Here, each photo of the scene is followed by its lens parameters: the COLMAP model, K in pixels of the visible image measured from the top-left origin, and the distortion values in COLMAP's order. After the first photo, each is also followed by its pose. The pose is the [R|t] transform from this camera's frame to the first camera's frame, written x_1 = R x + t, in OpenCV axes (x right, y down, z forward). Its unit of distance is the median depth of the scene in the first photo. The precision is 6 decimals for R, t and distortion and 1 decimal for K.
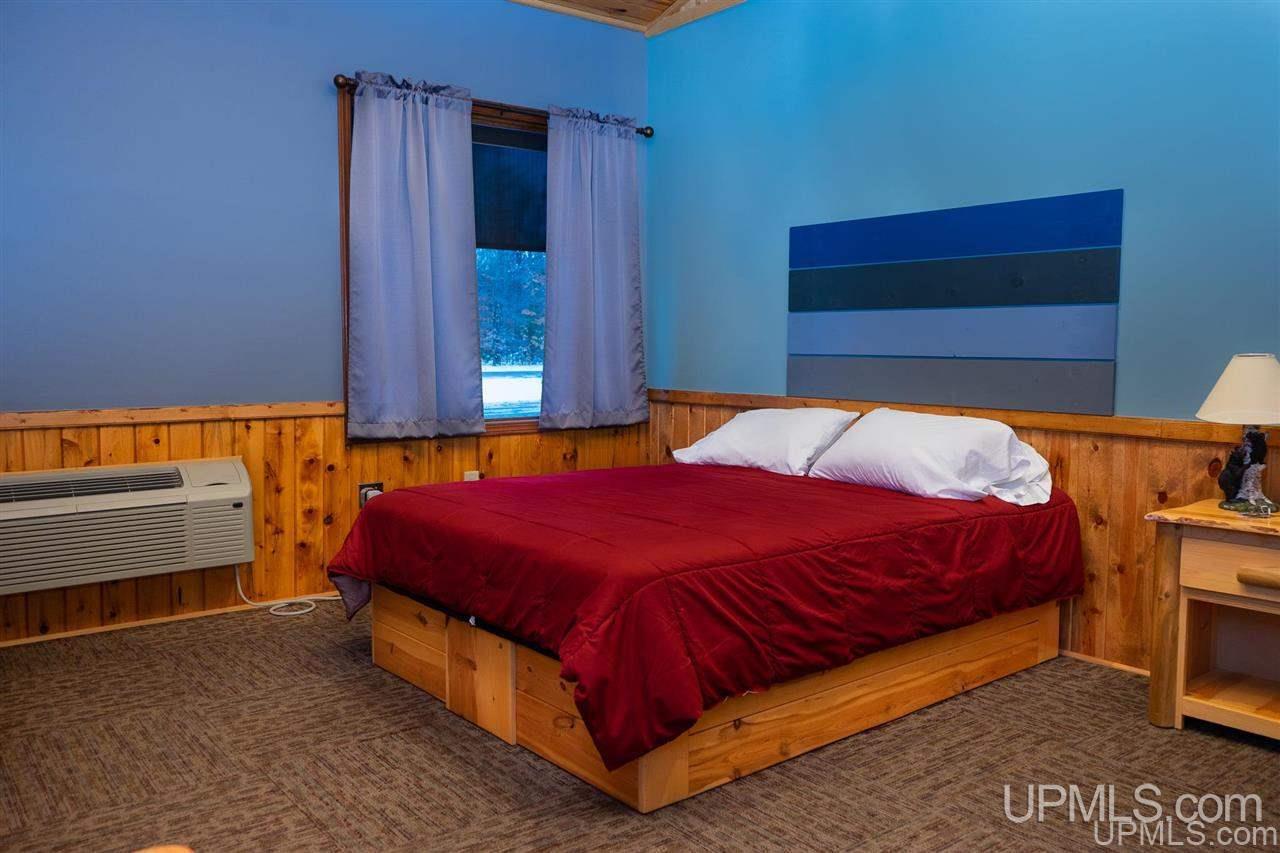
lens RADIAL K [[1027.2, 0, 639.5], [0, 1027.2, 423.6], [0, 0, 1]] dist [-0.008644, 0.002123]
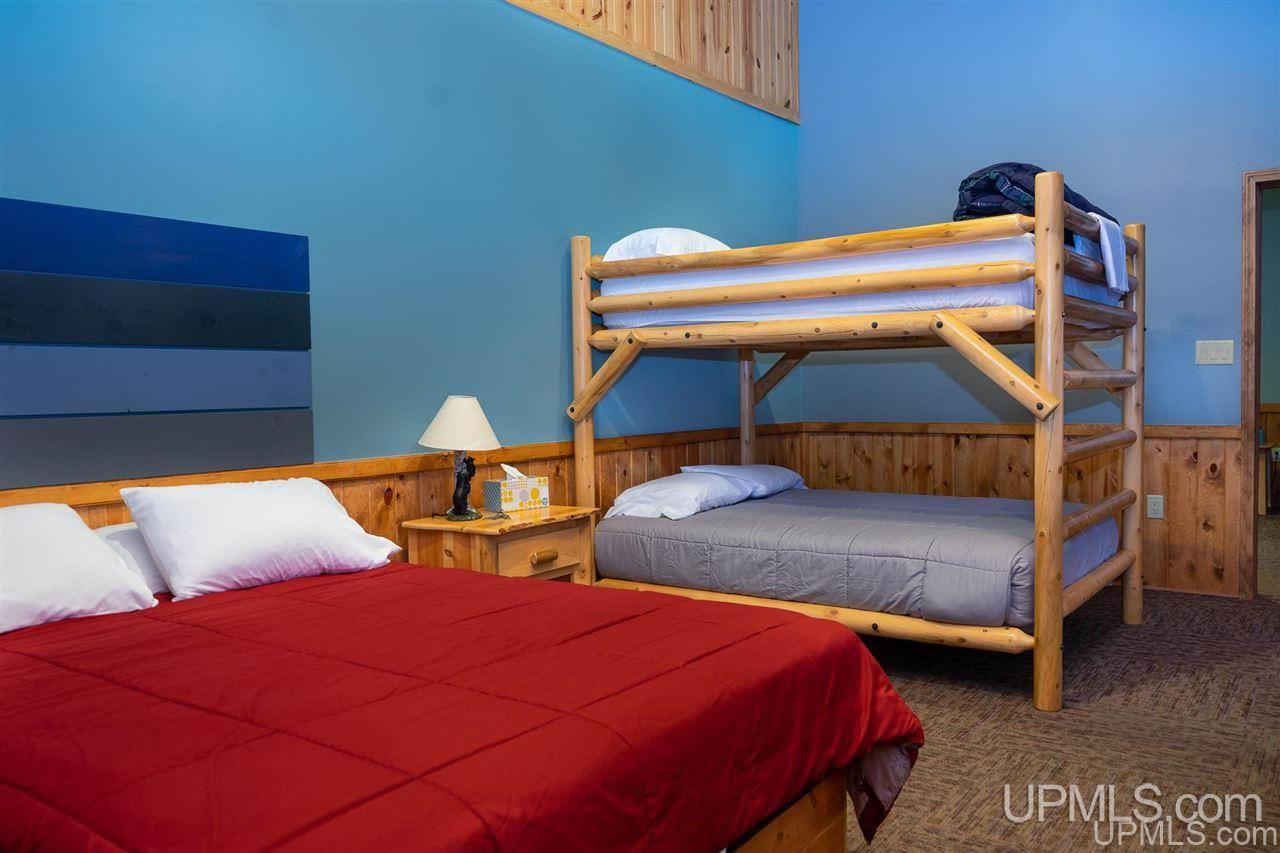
lens RADIAL K [[1027.2, 0, 636.7], [0, 1027.2, 423.4], [0, 0, 1]] dist [-0.008644, 0.002123]
pose [[-0.242412, -0.034926, 0.969544, -0.578851], [0.105840, 0.992435, 0.062214, -0.075243], [-0.964383, 0.117698, -0.236882, 0.935697]]
